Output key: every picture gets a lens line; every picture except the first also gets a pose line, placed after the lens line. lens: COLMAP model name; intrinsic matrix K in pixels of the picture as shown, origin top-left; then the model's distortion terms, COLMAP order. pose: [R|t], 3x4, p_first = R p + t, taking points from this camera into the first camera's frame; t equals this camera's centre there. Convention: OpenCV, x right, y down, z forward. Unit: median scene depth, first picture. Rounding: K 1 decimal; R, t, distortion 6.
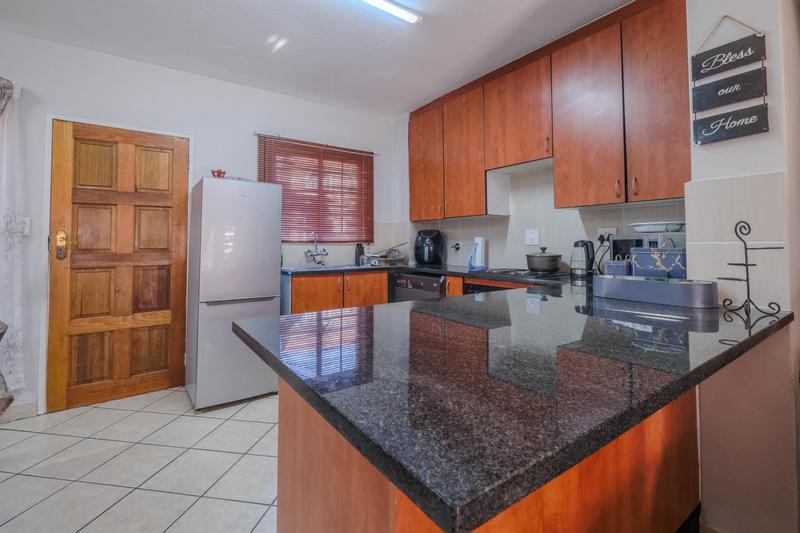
lens RADIAL K [[353.3, 0, 395.9], [0, 353.3, 228.7], [0, 0, 1]] dist [-0.003566, -0.000219]
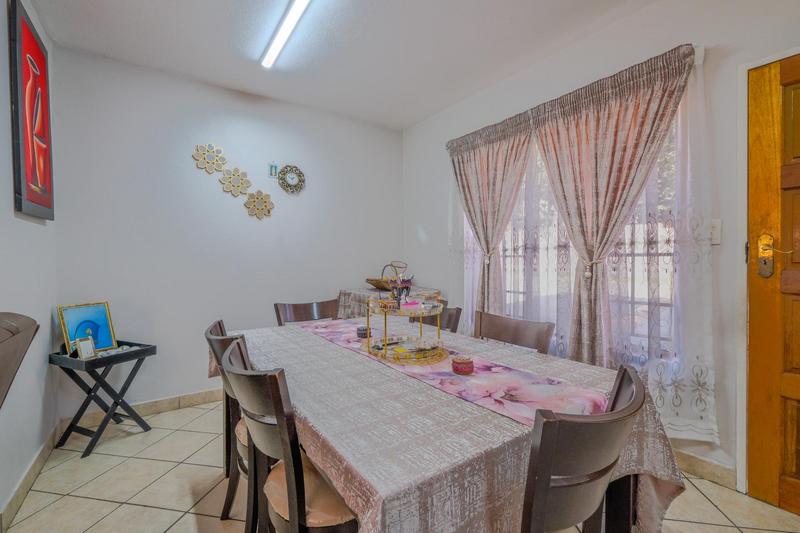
lens RADIAL K [[353.3, 0, 396.9], [0, 353.3, 265.3], [0, 0, 1]] dist [-0.003566, -0.000219]
pose [[0.000766, 0.019047, -0.999818, -0.289502], [0.043587, 0.998868, 0.019063, 0.020876], [0.999049, -0.043593, -0.000065, 0.306378]]
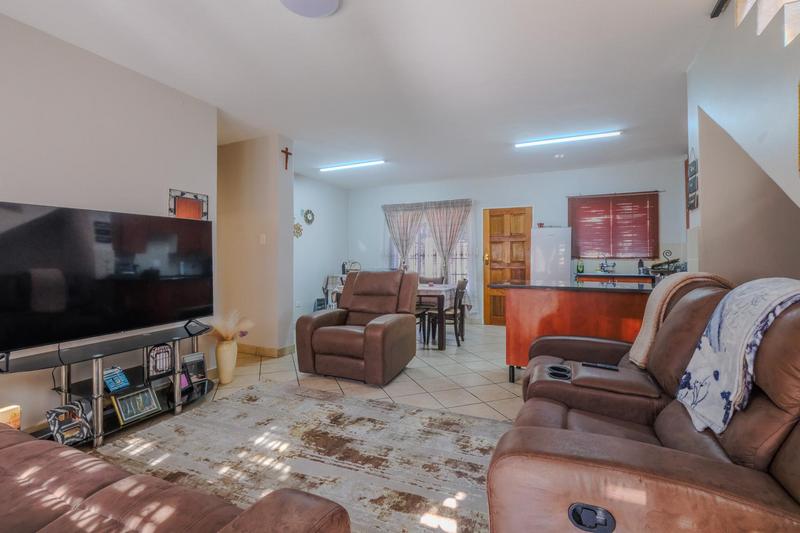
lens RADIAL K [[353.3, 0, 403.3], [0, 353.3, 263.6], [0, 0, 1]] dist [-0.003566, -0.000219]
pose [[0.498941, 0.009004, -0.866589, 0.925853], [0.028937, 0.999215, 0.027042, -0.007360], [0.866153, -0.038569, 0.498289, -0.764598]]
